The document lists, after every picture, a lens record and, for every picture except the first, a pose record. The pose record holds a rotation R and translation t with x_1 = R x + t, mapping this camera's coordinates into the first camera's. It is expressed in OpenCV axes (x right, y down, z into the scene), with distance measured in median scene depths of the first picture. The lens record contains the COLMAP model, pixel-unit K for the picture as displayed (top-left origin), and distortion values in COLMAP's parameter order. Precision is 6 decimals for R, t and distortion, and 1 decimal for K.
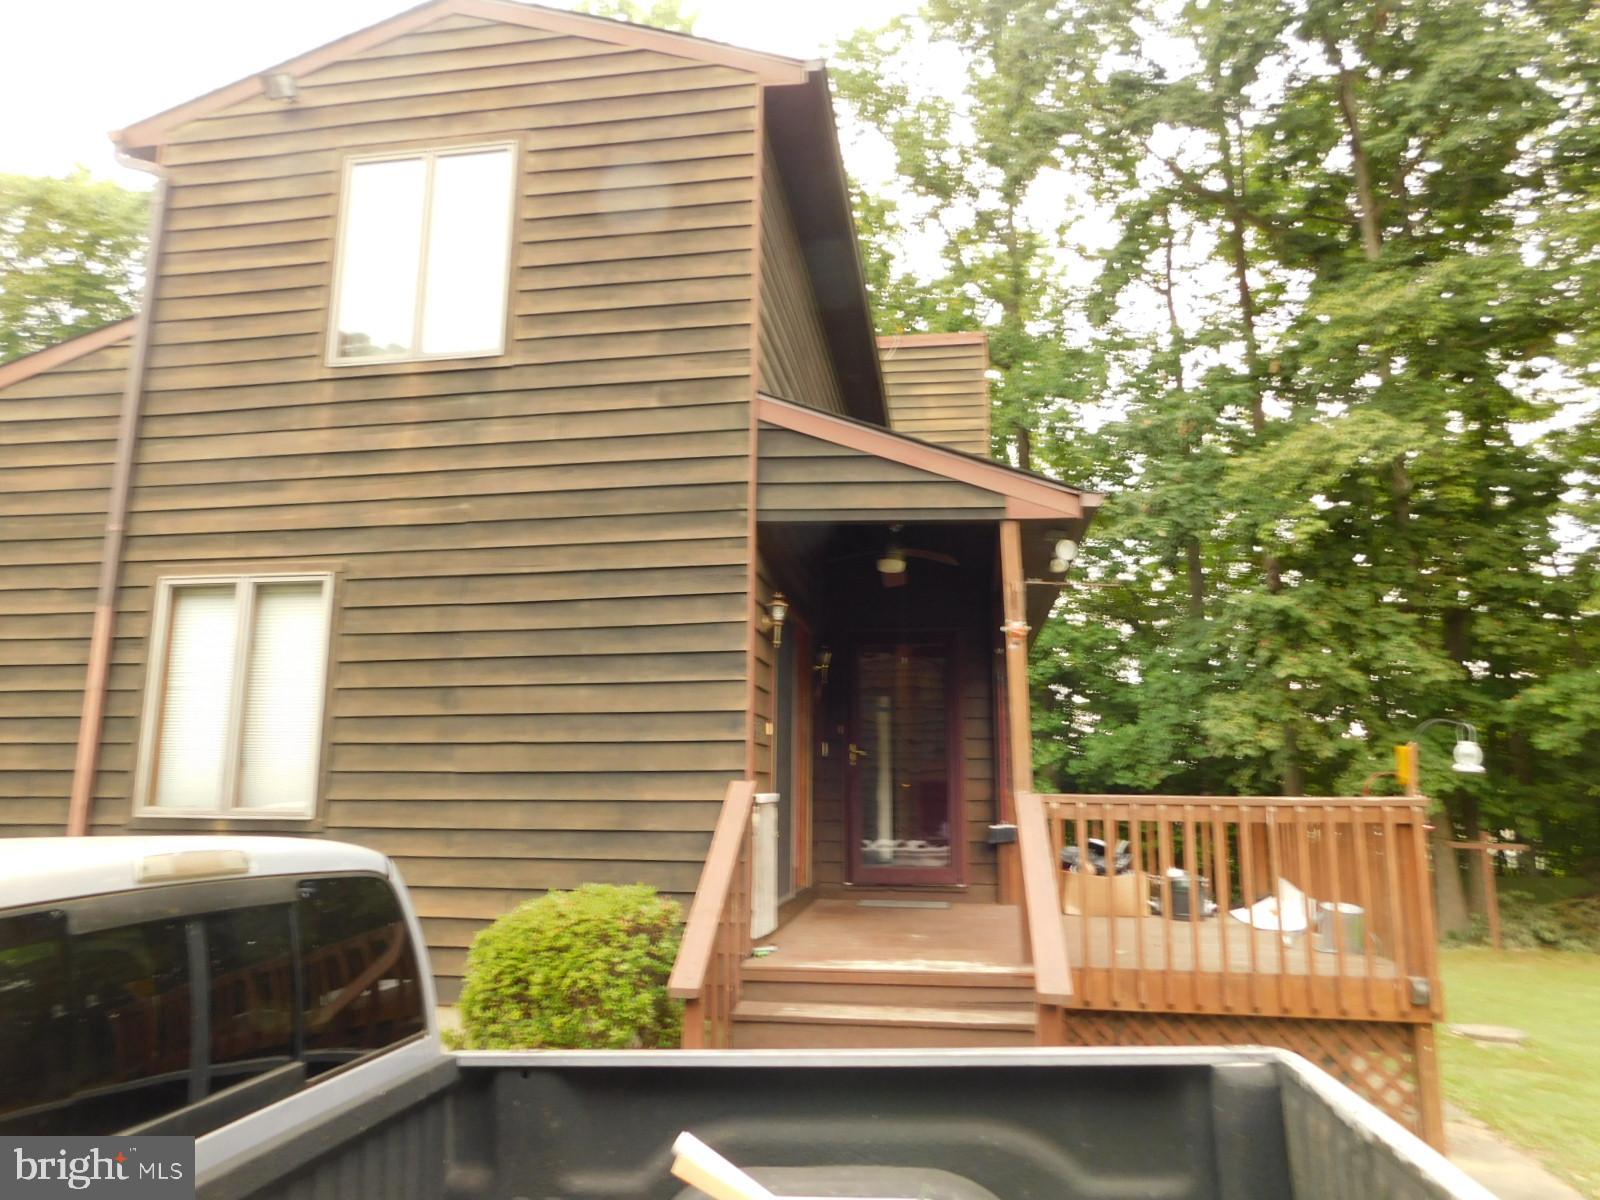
lens RADIAL K [[1065.1, 0, 800.3], [0, 1065.1, 594.1], [0, 0, 1]] dist [-0.073567, 0.066336]
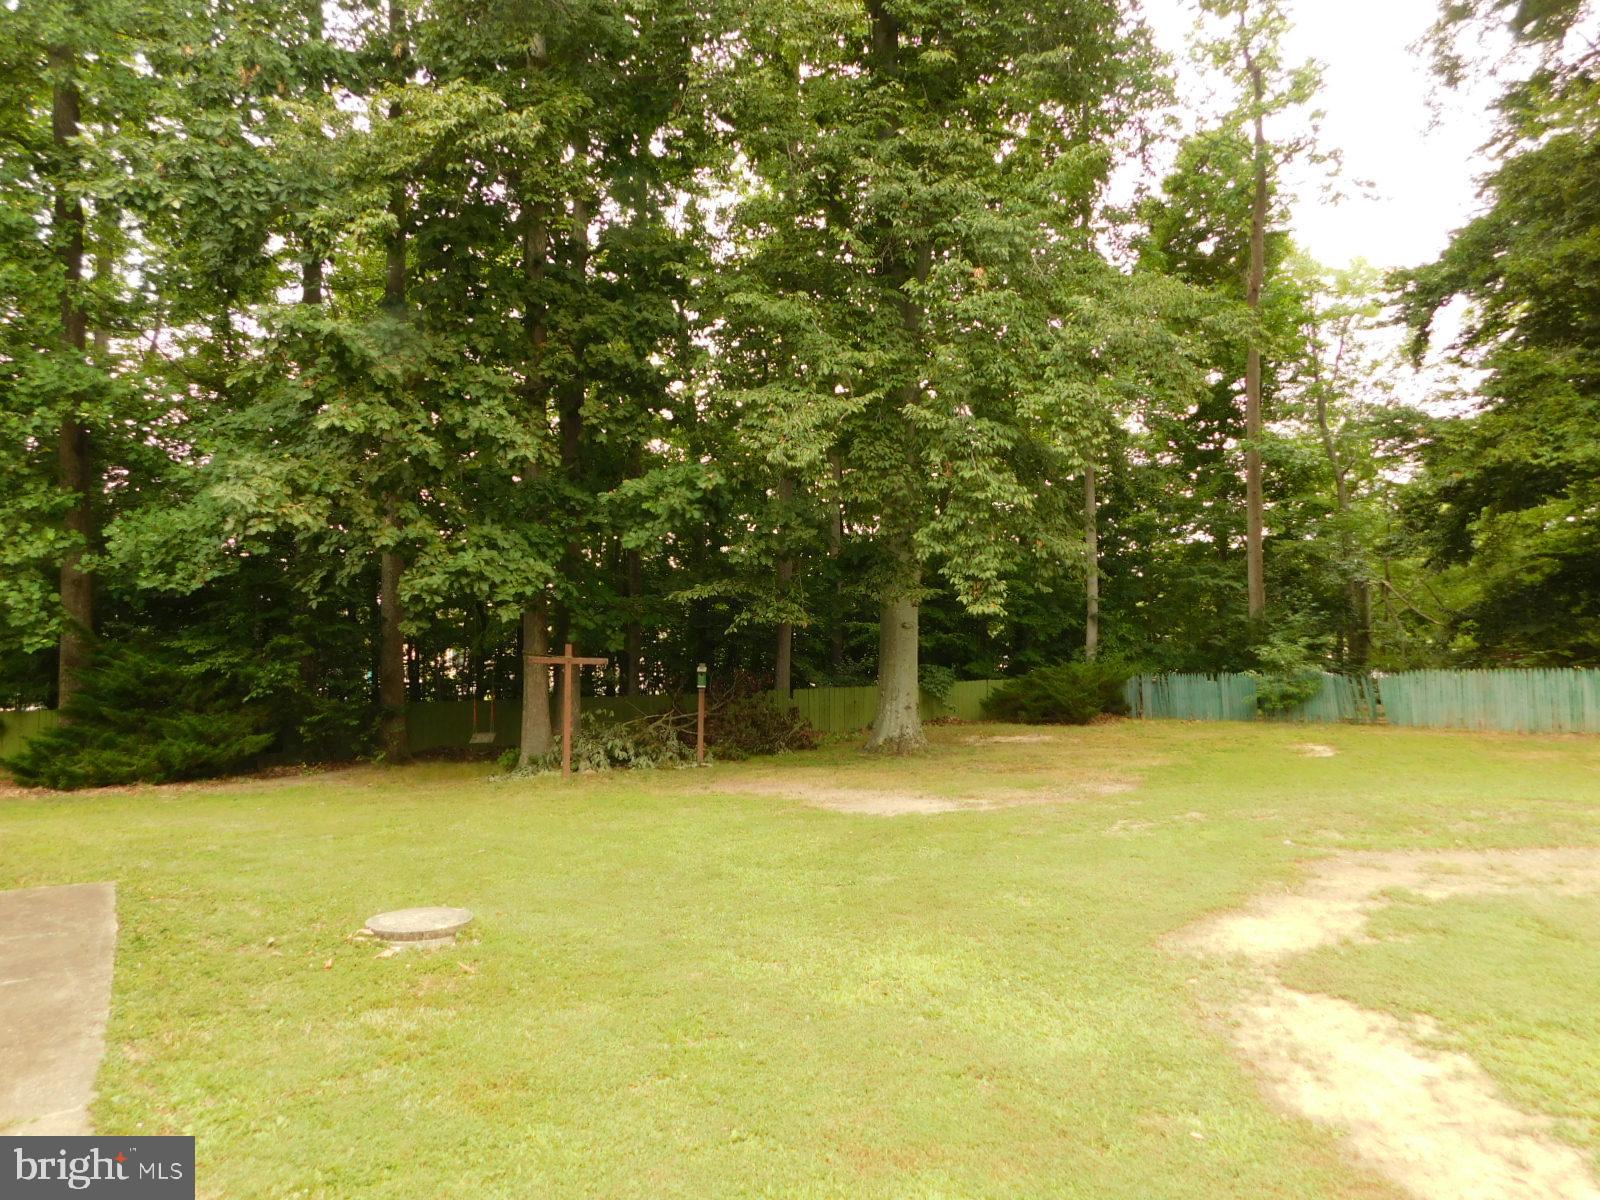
lens RADIAL K [[1065.1, 0, 800.3], [0, 1065.1, 594.1], [0, 0, 1]] dist [-0.073567, 0.066336]
pose [[0.750976, 0.023763, 0.659901, 0.218559], [-0.121668, 0.987222, 0.102910, 0.072507], [-0.649023, -0.157572, 0.744271, 0.223138]]
